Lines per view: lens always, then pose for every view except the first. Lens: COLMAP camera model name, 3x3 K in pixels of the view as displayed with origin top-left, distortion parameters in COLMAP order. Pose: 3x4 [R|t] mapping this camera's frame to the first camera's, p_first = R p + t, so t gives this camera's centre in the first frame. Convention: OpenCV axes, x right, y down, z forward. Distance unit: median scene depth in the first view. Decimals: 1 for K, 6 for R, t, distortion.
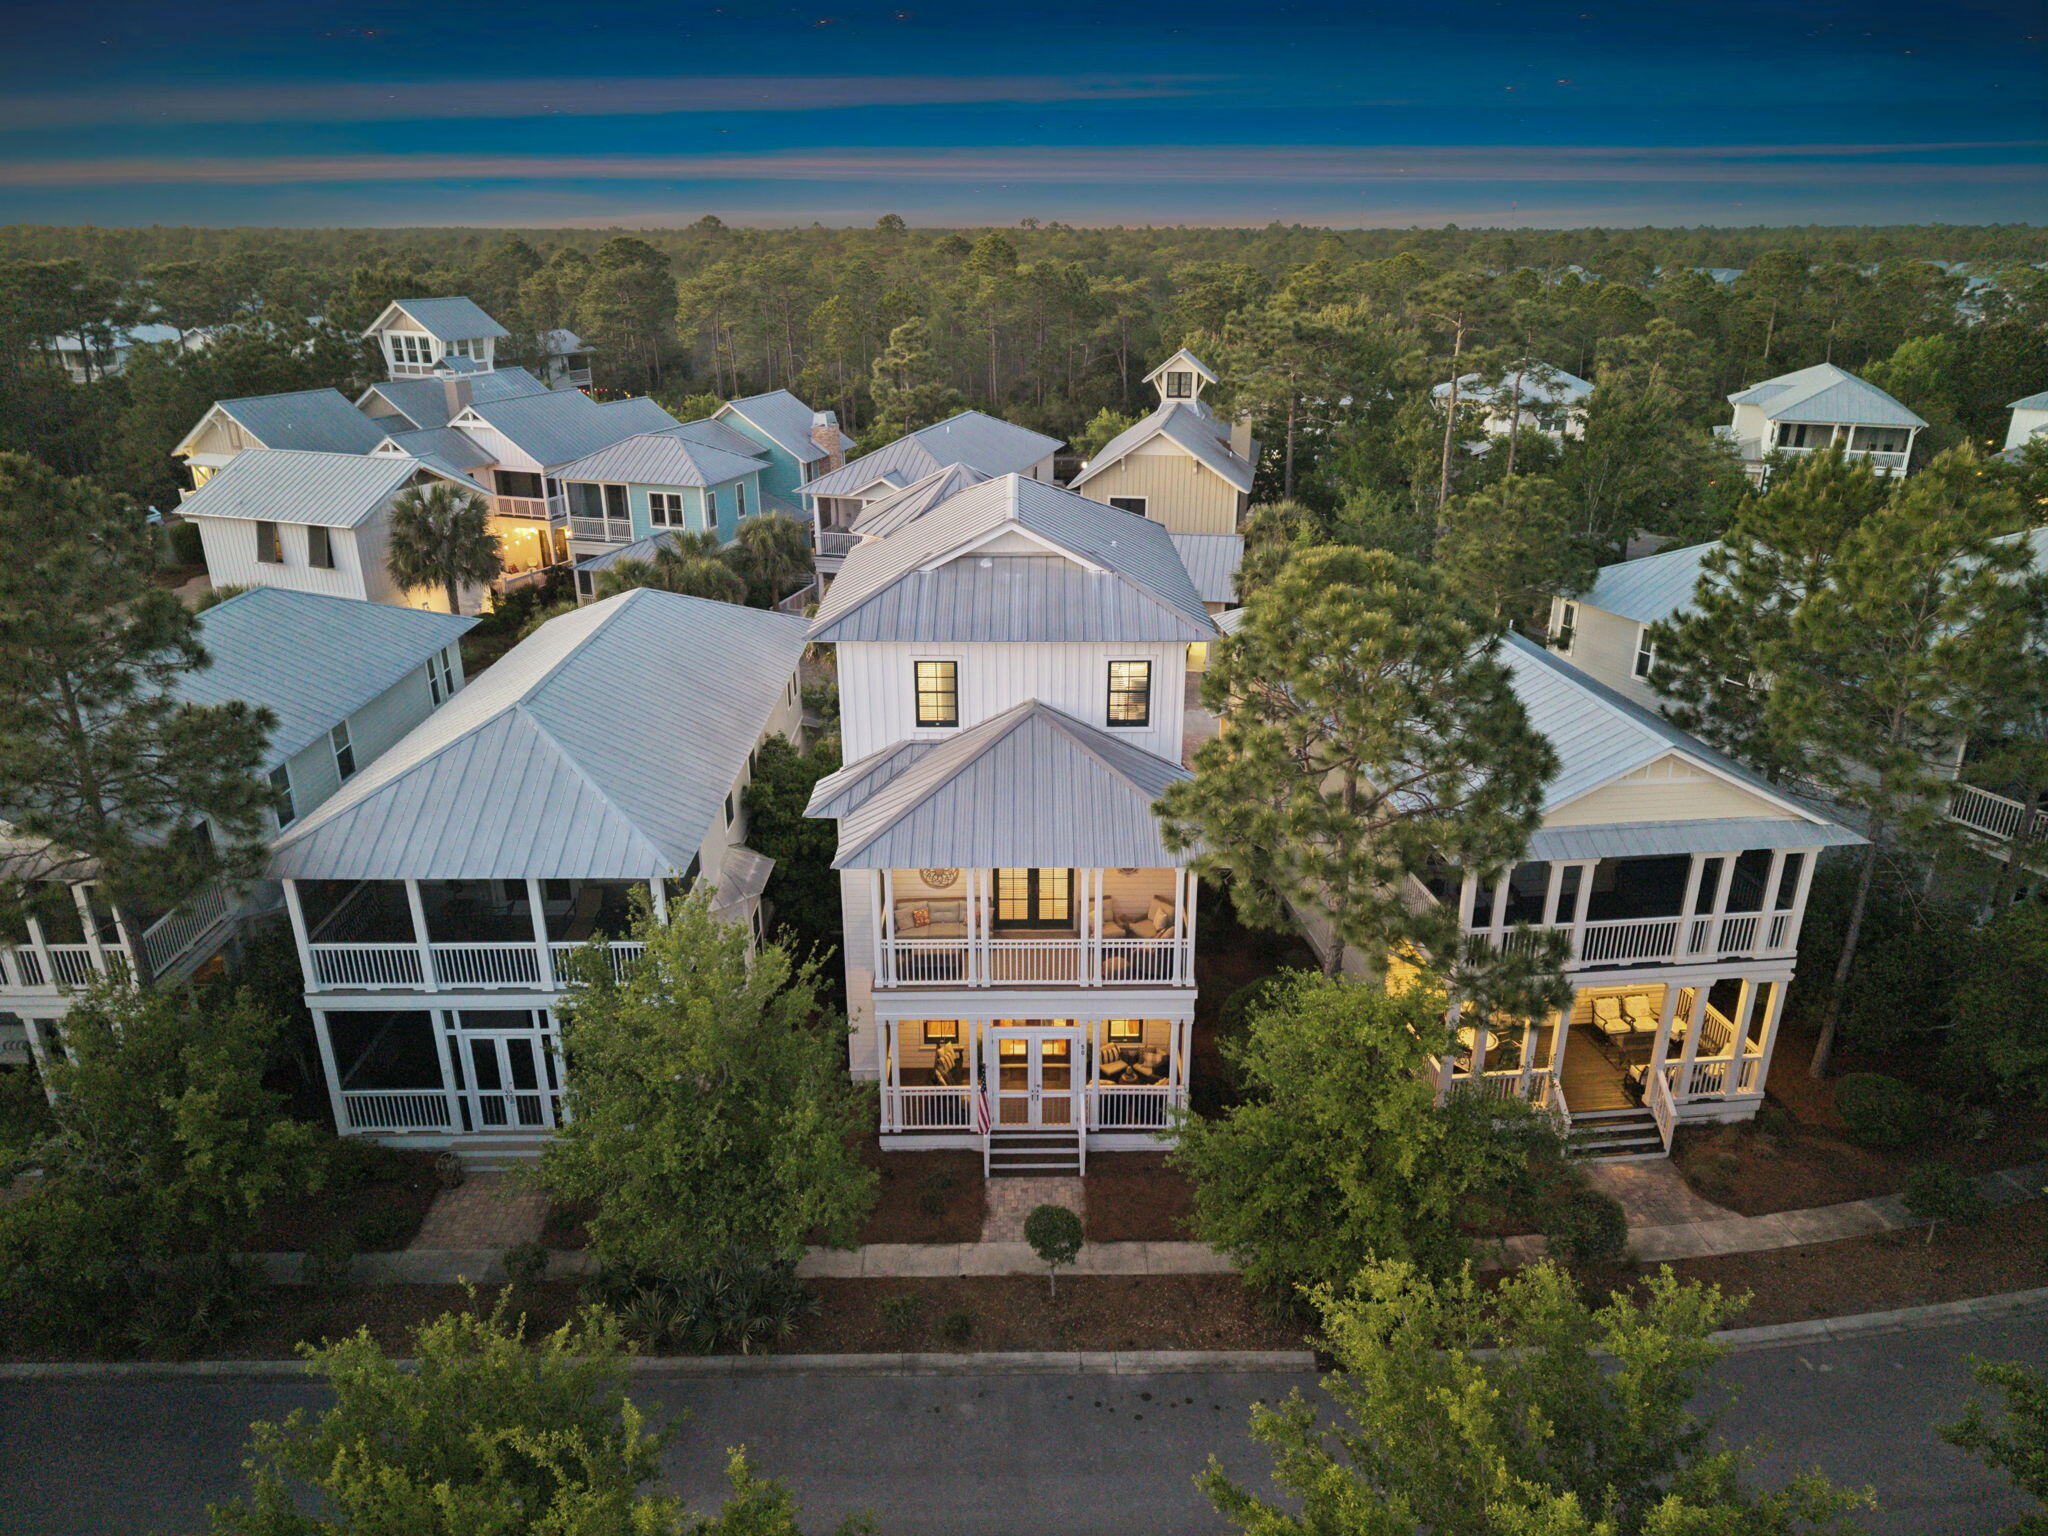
lens RADIAL K [[1373.8, 0, 1024.0], [0, 1373.8, 768.0], [0, 0, 1]] dist [0.030351, -0.003036]
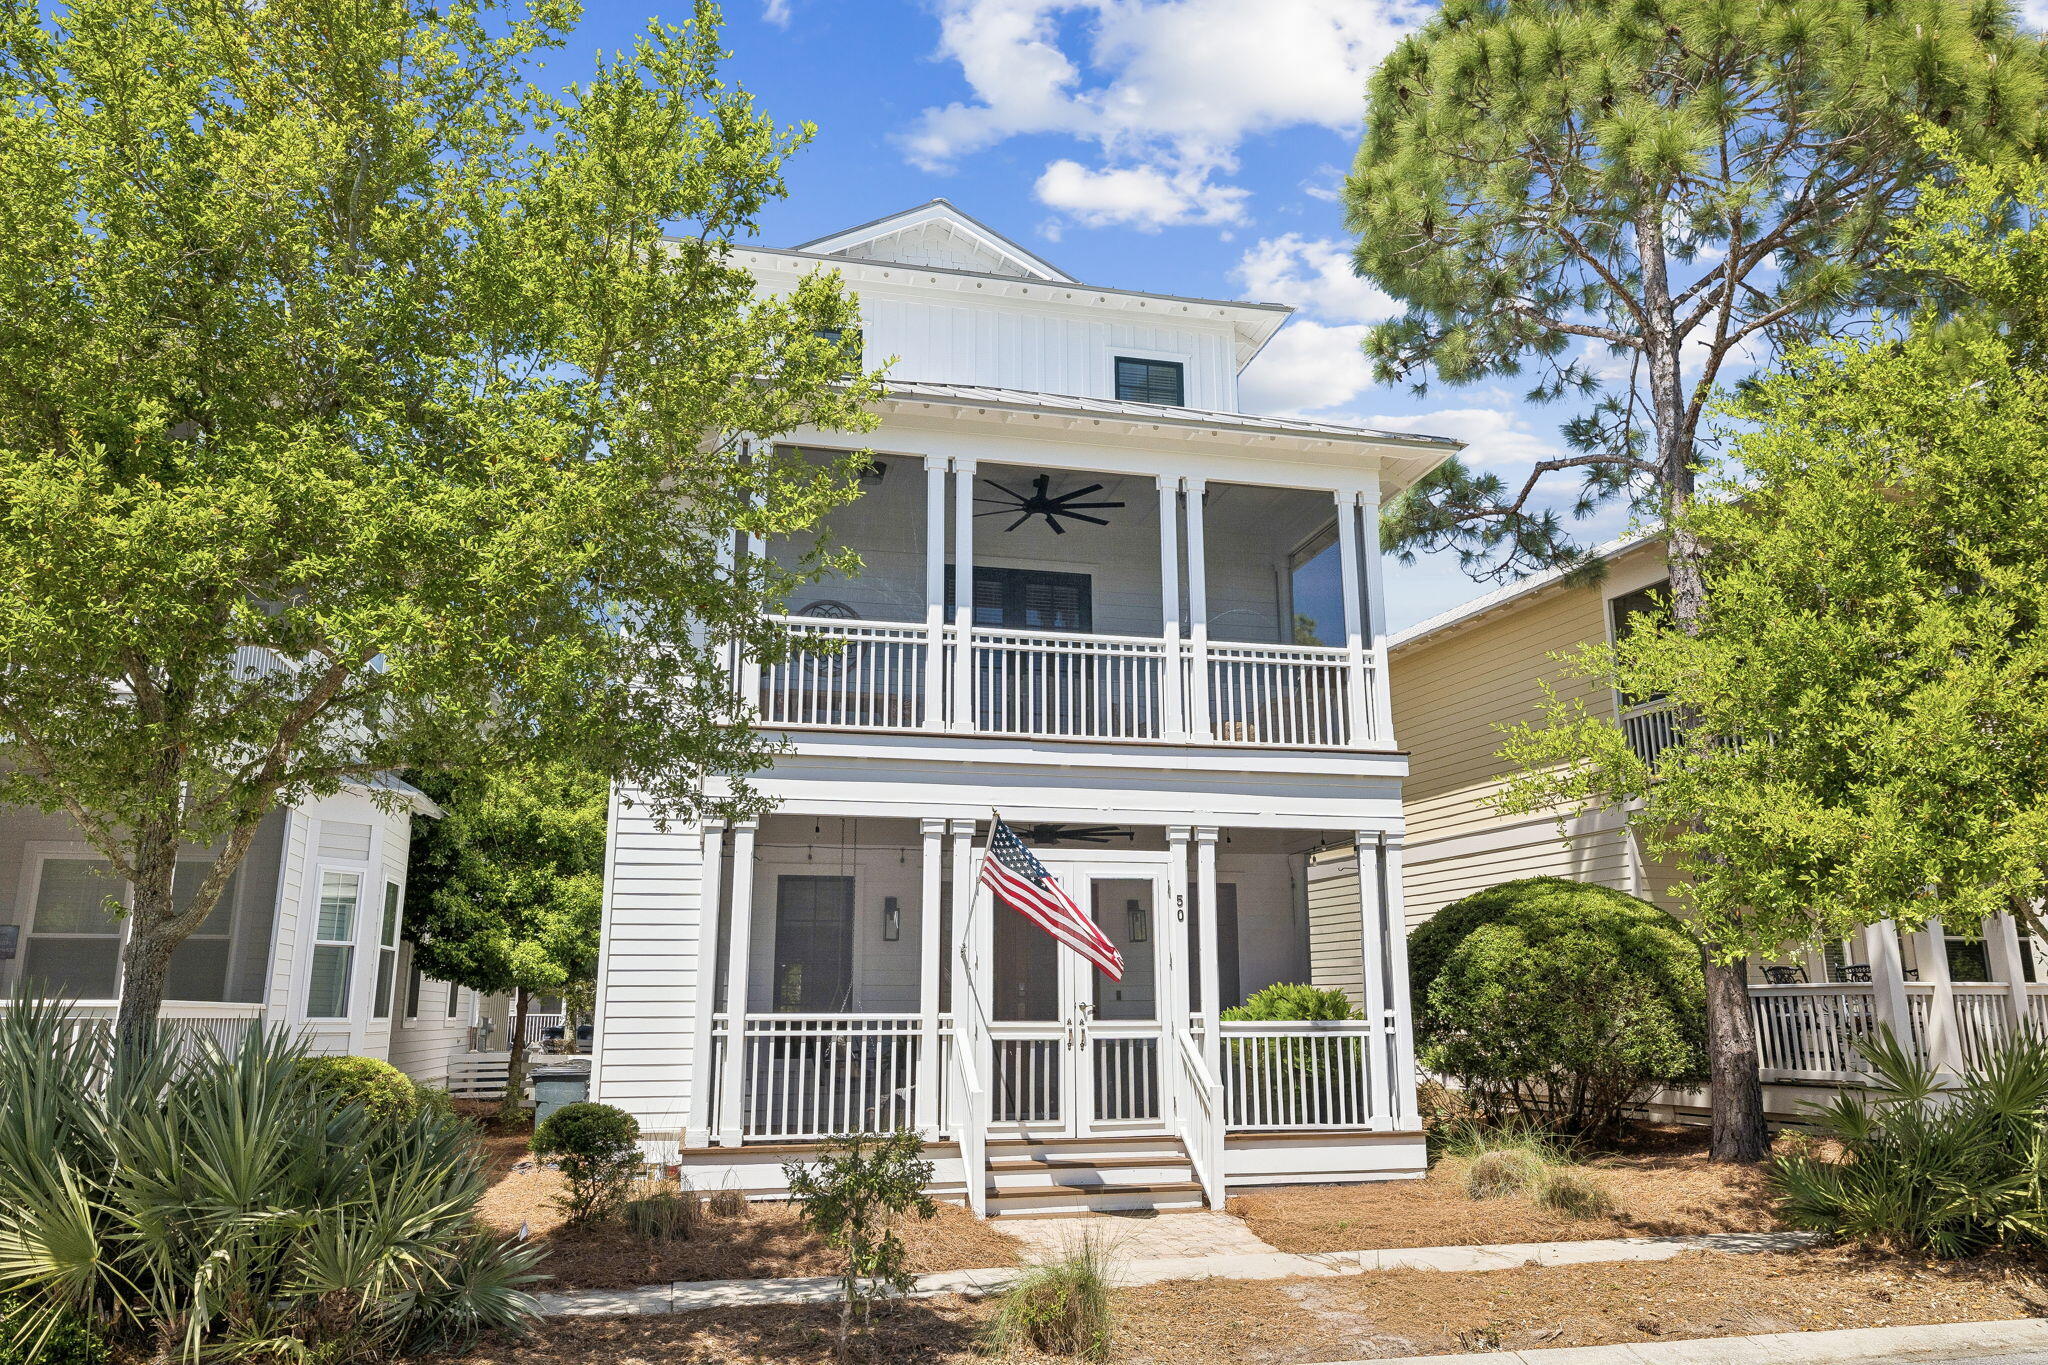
lens RADIAL K [[1404.2, 0, 1024.0], [0, 1404.2, 682.5], [0, 0, 1]] dist [0.001213, 0.002872]
pose [[0.975551, 0.050503, 0.213891, -0.104755], [0.079405, 0.826498, -0.557312, 0.390415], [-0.204927, 0.560670, 0.802280, 0.607445]]
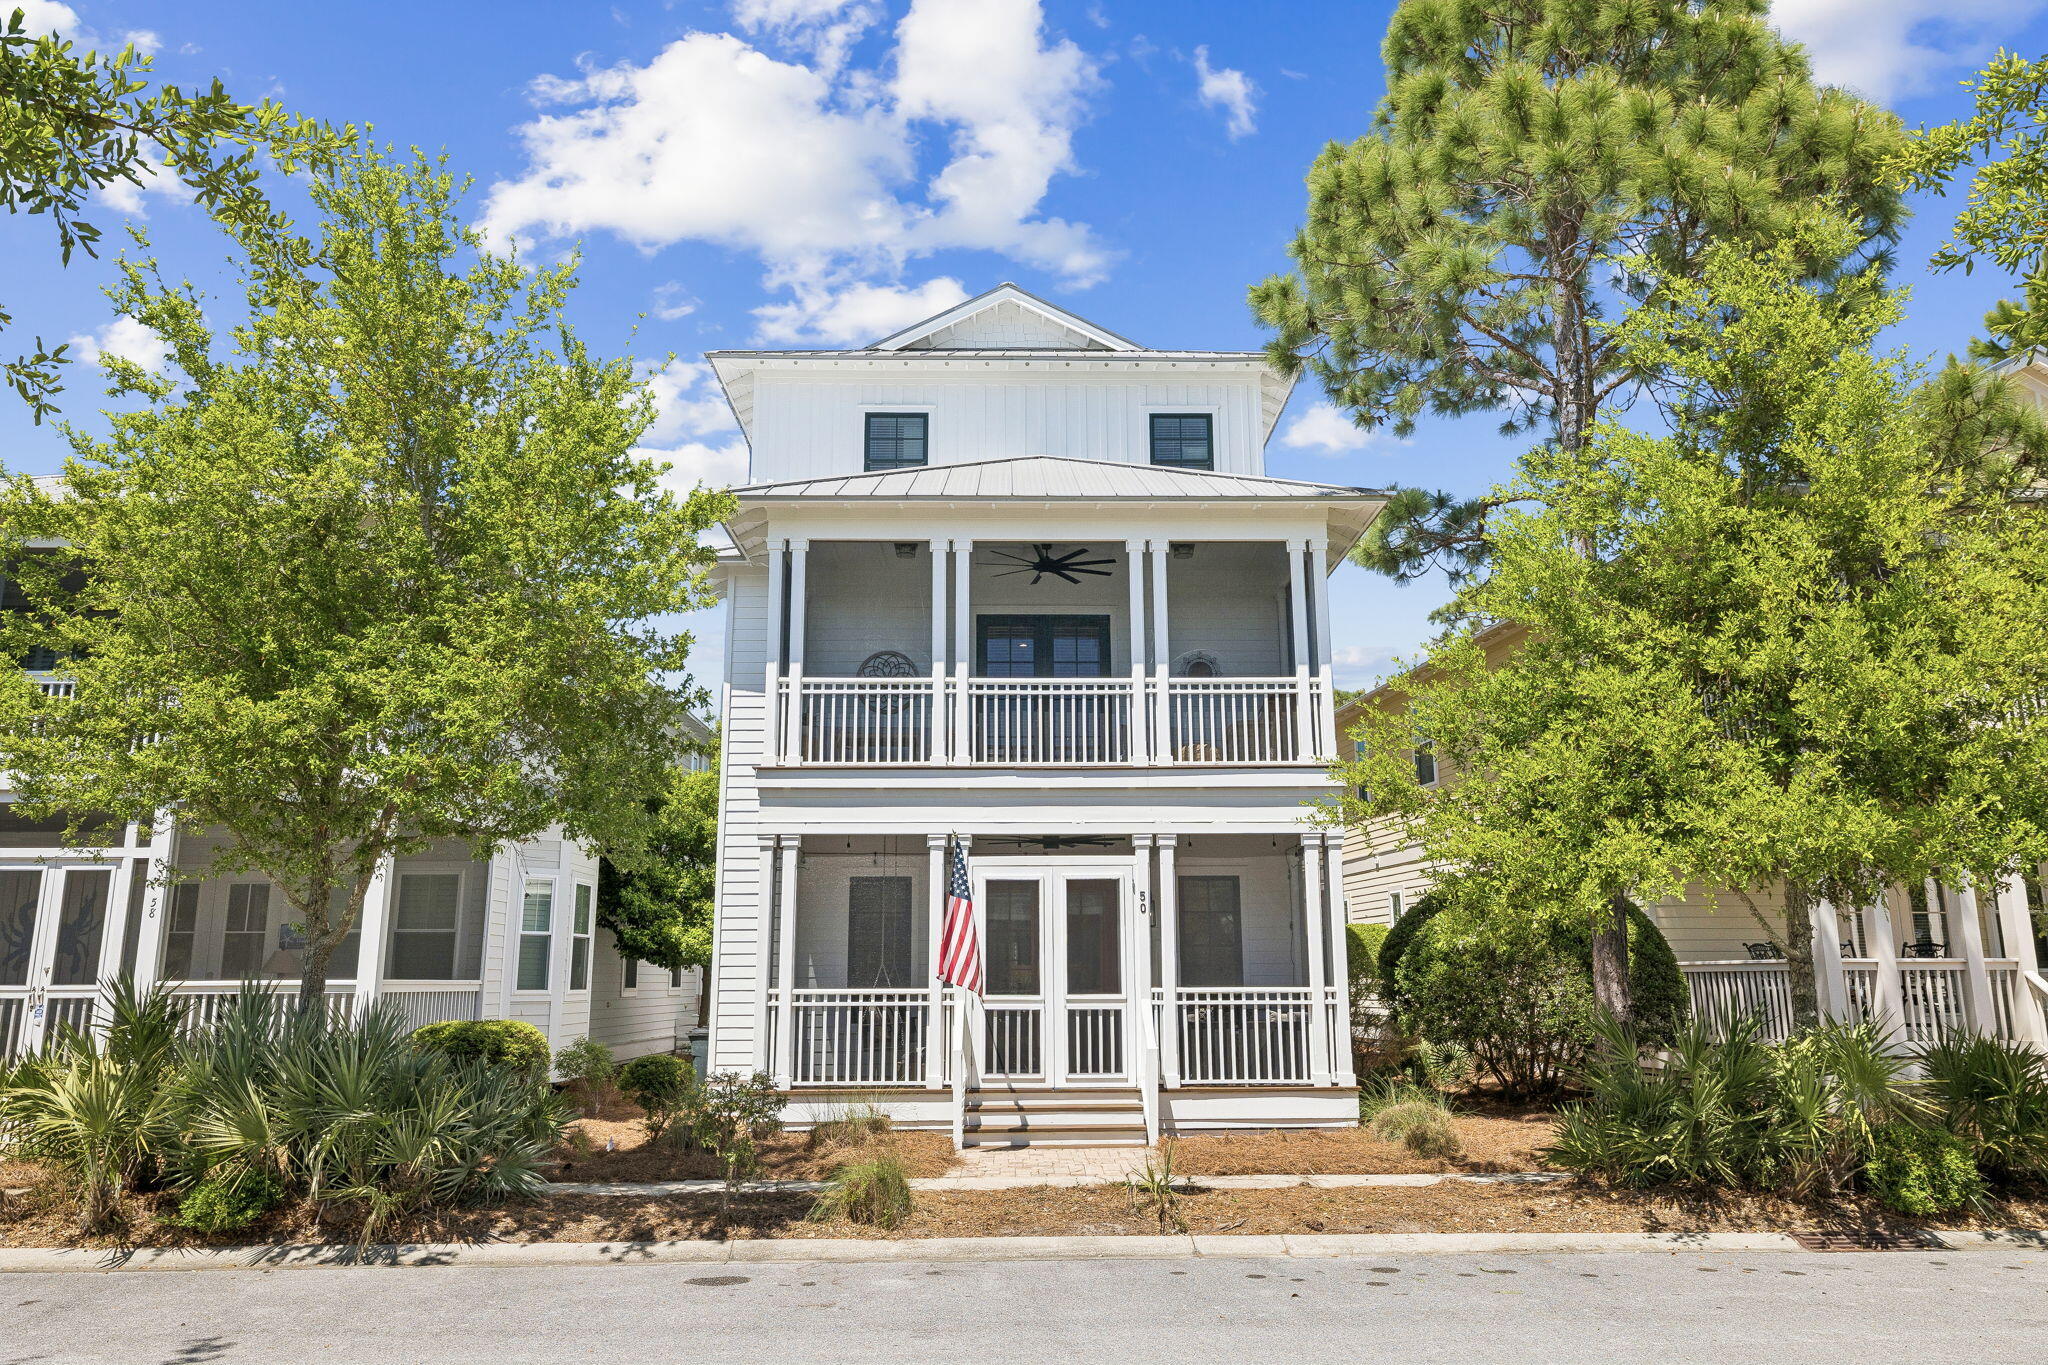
lens RADIAL K [[1404.2, 0, 1024.0], [0, 1404.2, 682.5], [0, 0, 1]] dist [0.001213, 0.002872]
pose [[0.999938, 0.001349, 0.011035, -0.009250], [0.004897, 0.837683, -0.546135, 0.429975], [-0.009980, 0.546156, 0.837624, 0.494960]]
